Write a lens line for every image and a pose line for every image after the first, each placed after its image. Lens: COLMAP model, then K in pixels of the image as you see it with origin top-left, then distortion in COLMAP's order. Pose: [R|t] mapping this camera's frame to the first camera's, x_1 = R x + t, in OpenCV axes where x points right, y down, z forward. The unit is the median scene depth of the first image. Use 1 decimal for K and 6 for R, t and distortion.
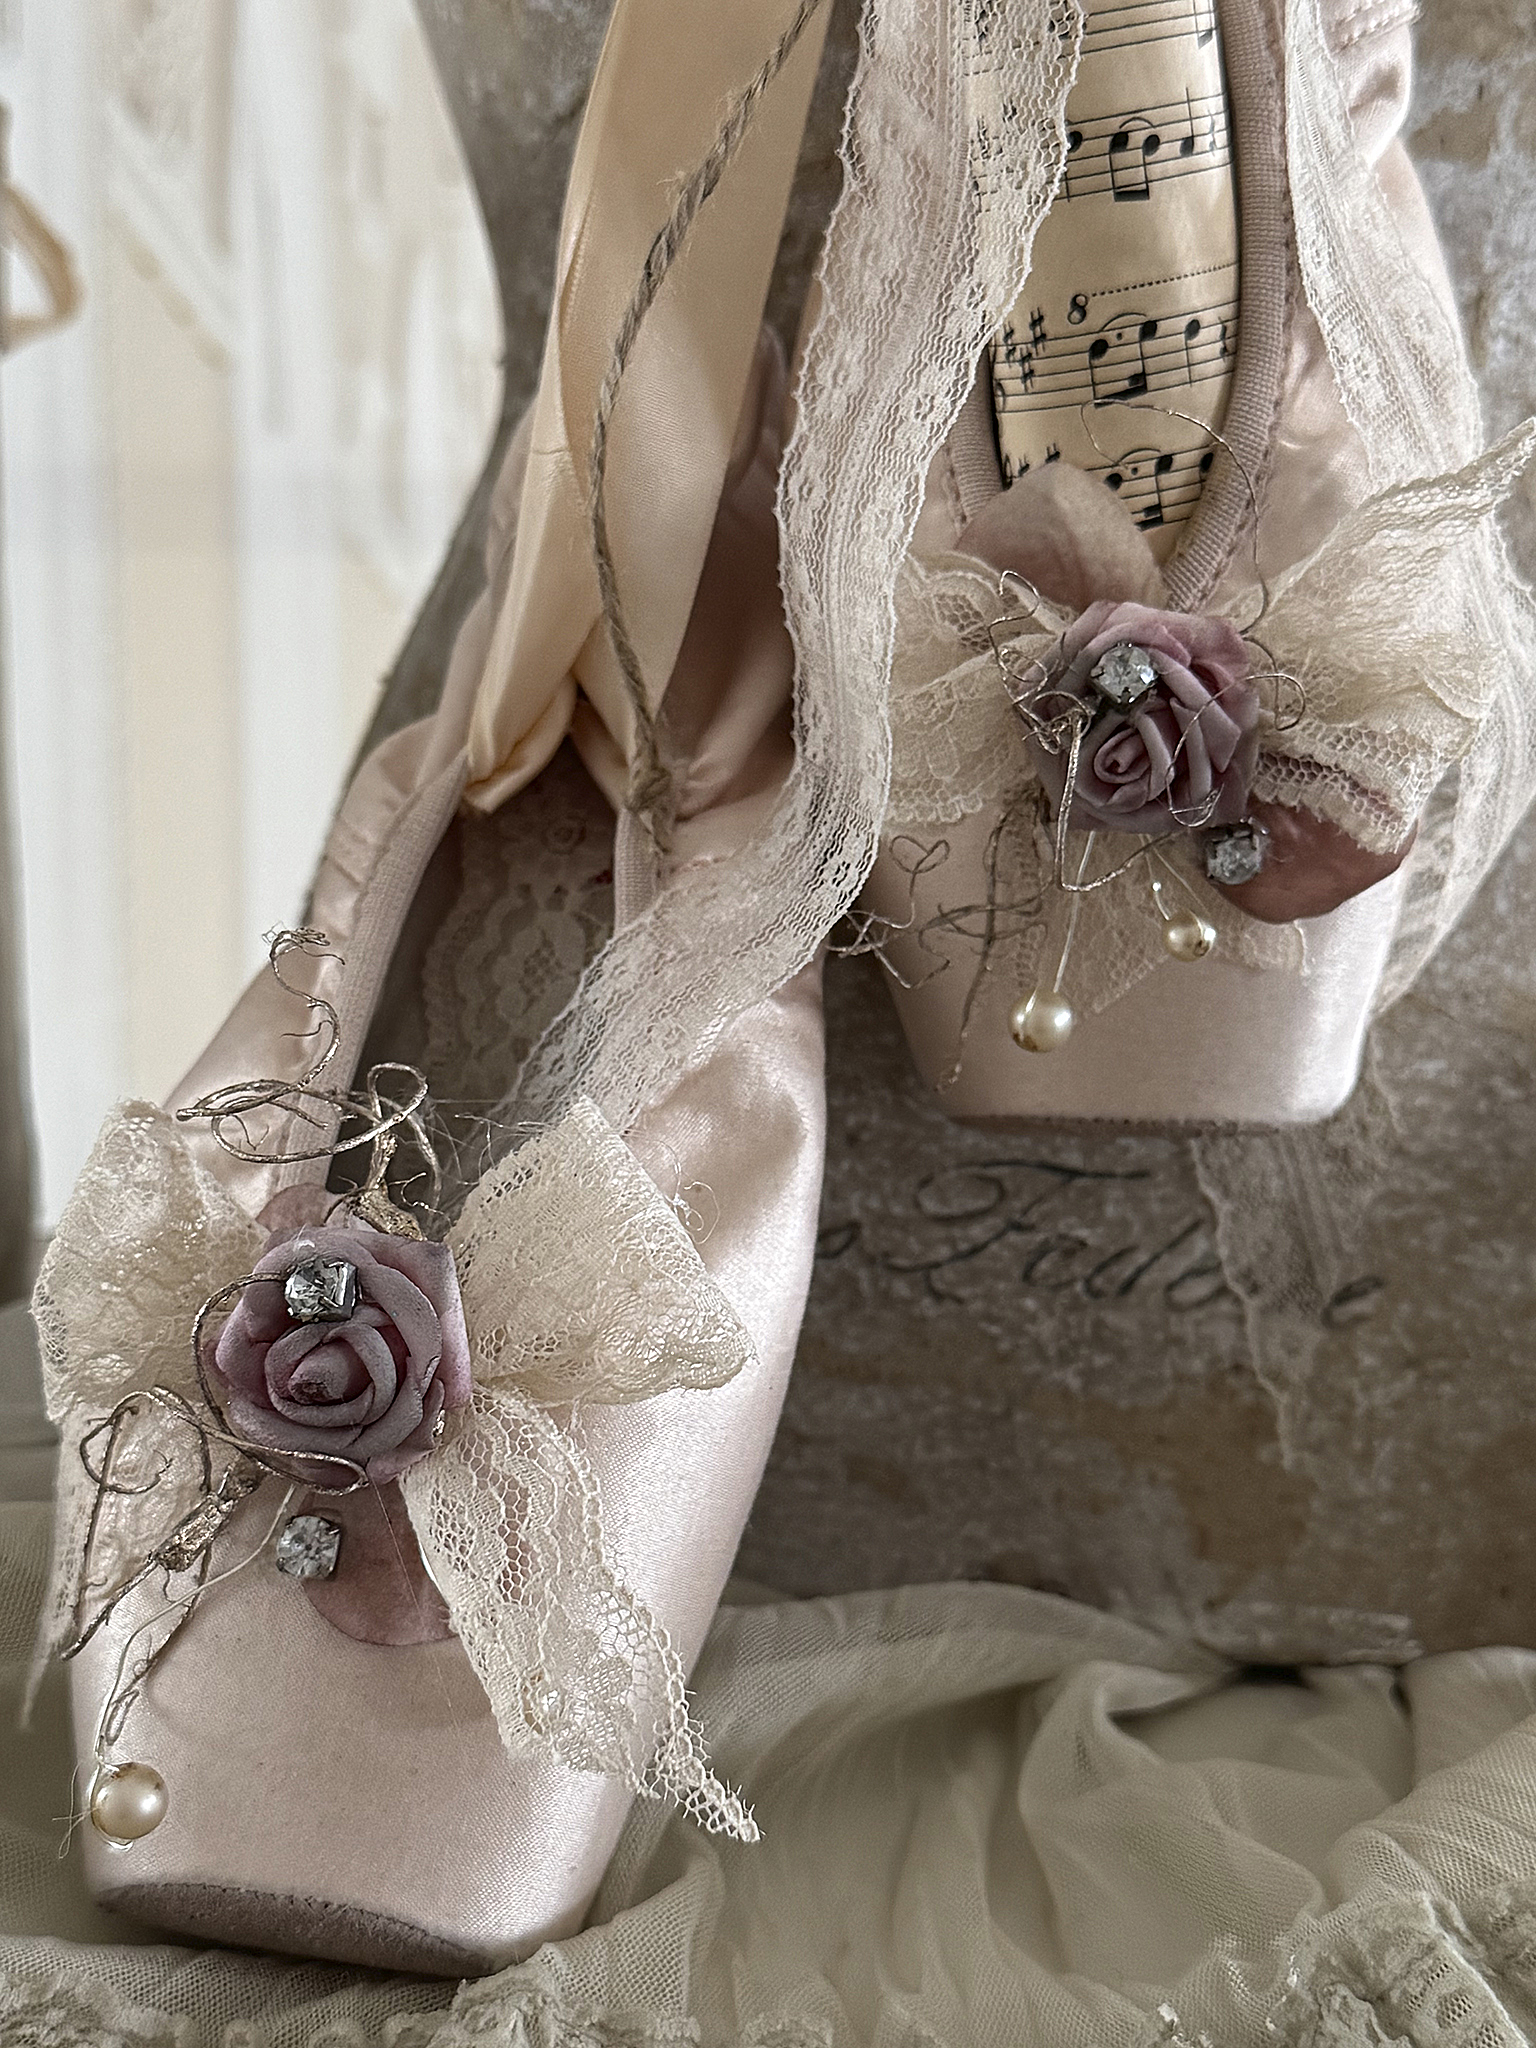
lens RADIAL K [[2924.1, 0, 768.0], [0, 2924.1, 1024.0], [0, 0, 1]] dist [0.131224, -0.023089]
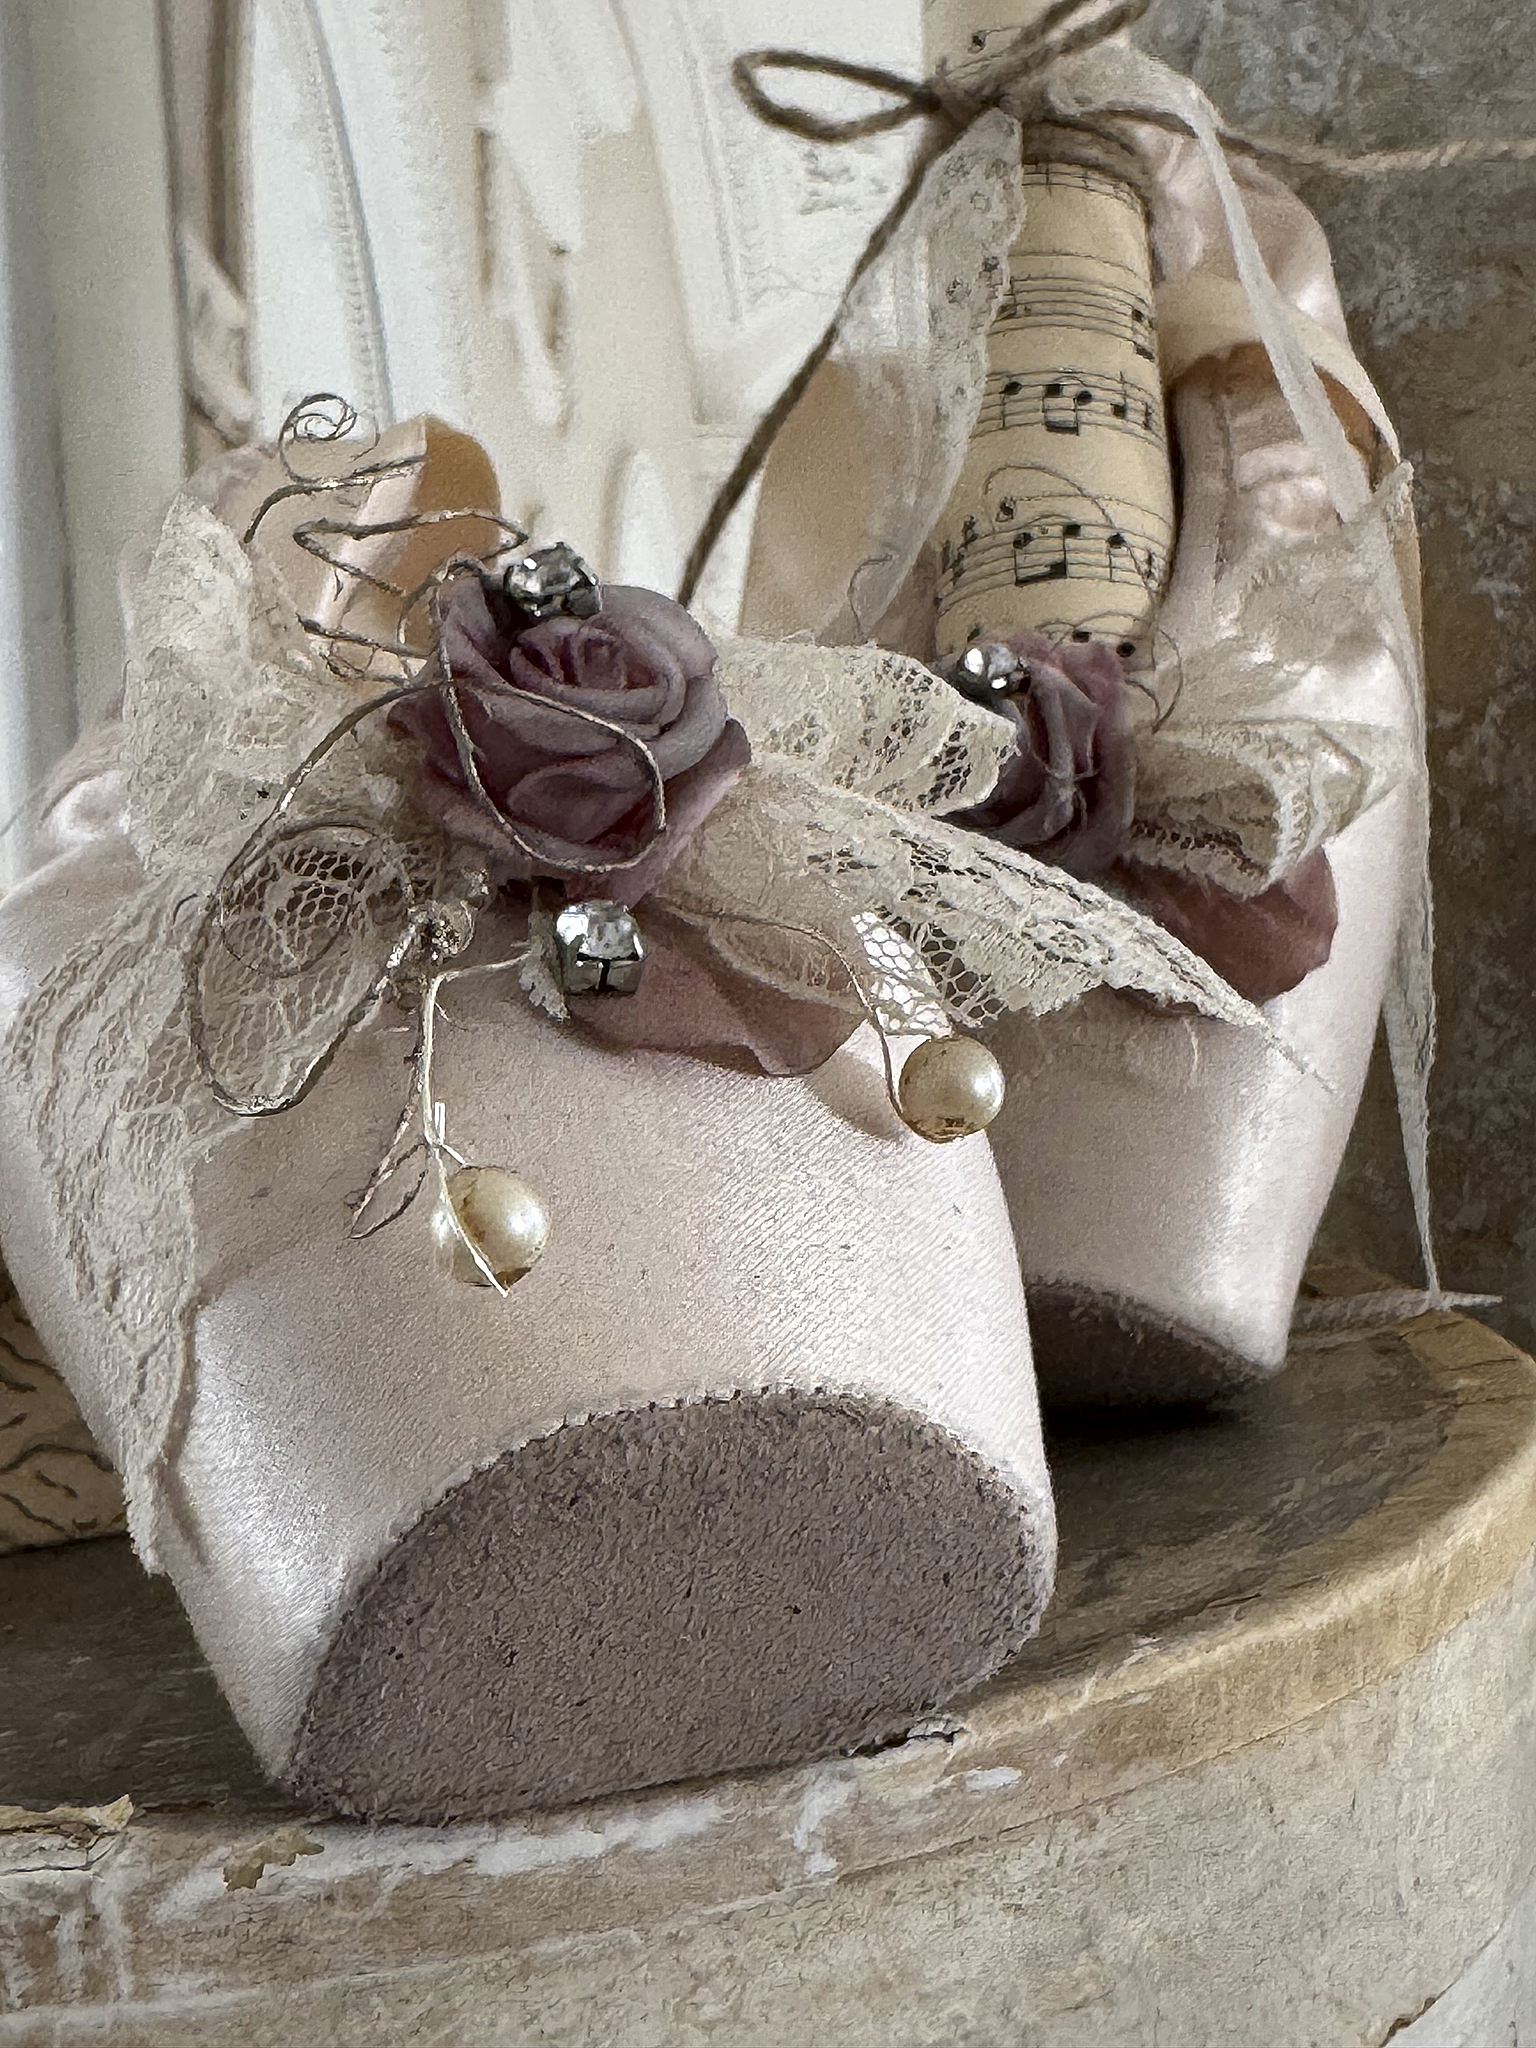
lens RADIAL K [[2898.0, 0, 778.8], [0, 2898.0, 833.5], [0, 0, 1]] dist [0.002472, -0.021919]
pose [[0.982024, 0.067516, -0.176269, 0.215103], [-0.171414, 0.709992, -0.683029, 0.558477], [0.079034, 0.700966, 0.708802, 0.339905]]
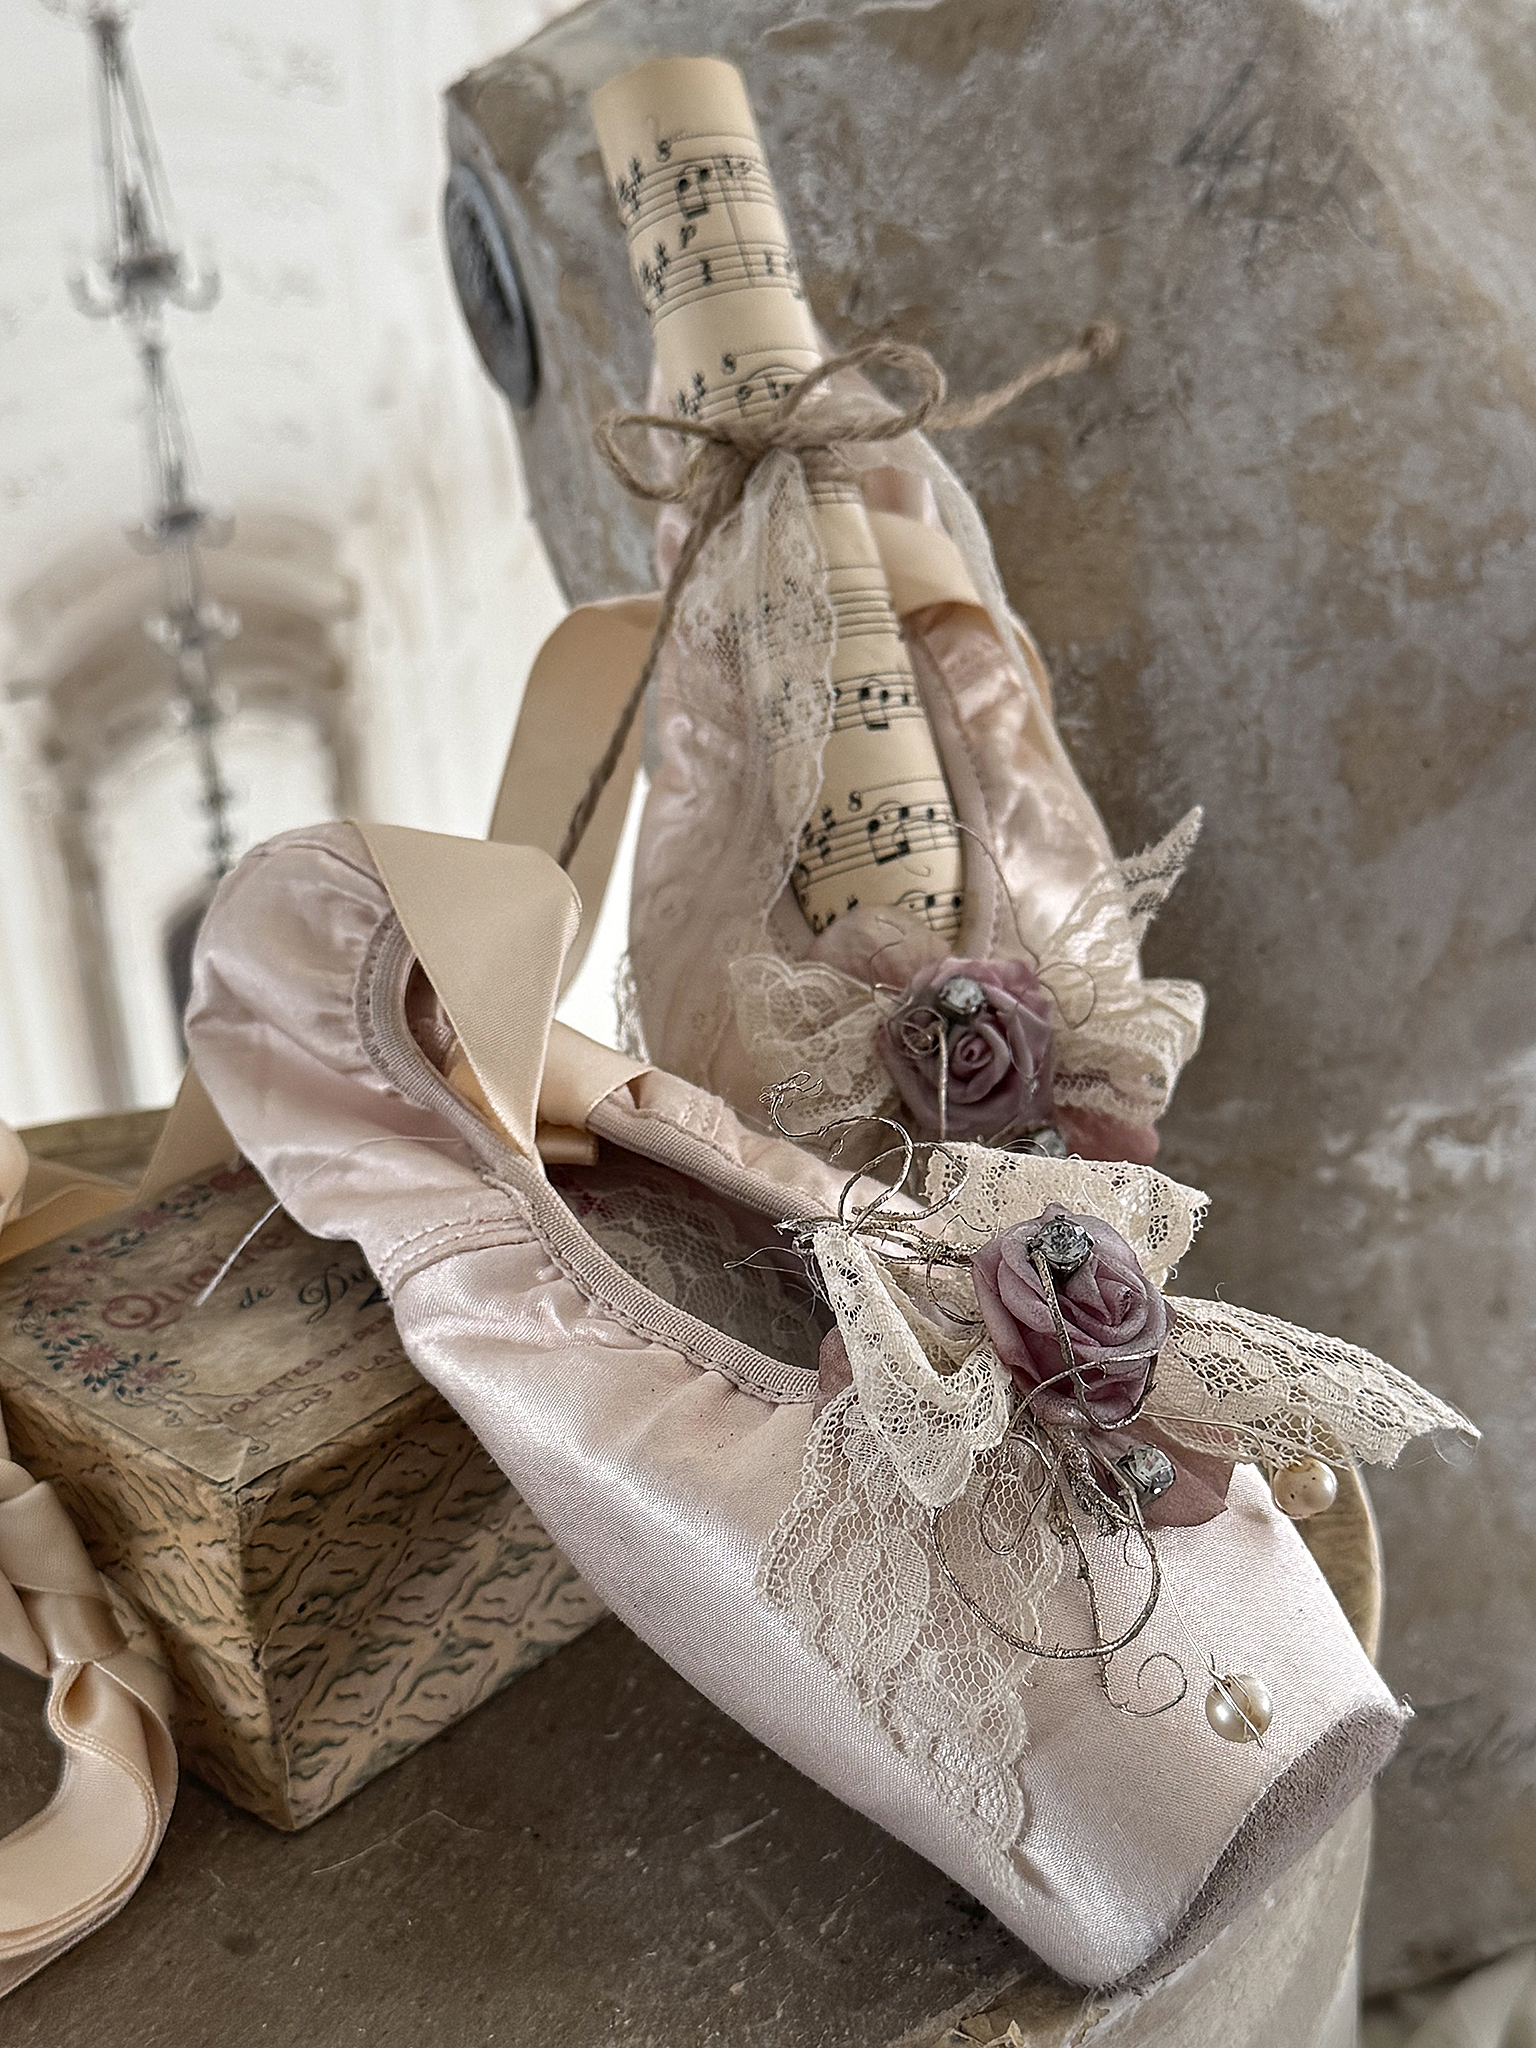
lens RADIAL K [[2924.1, 0, 768.0], [0, 2924.1, 1024.0], [0, 0, 1]] dist [0.131224, -0.023089]
pose [[0.952190, -0.076417, 0.295794, -0.359569], [0.198454, 0.890831, -0.408701, 0.420446], [-0.232270, 0.447862, 0.863406, -0.160117]]
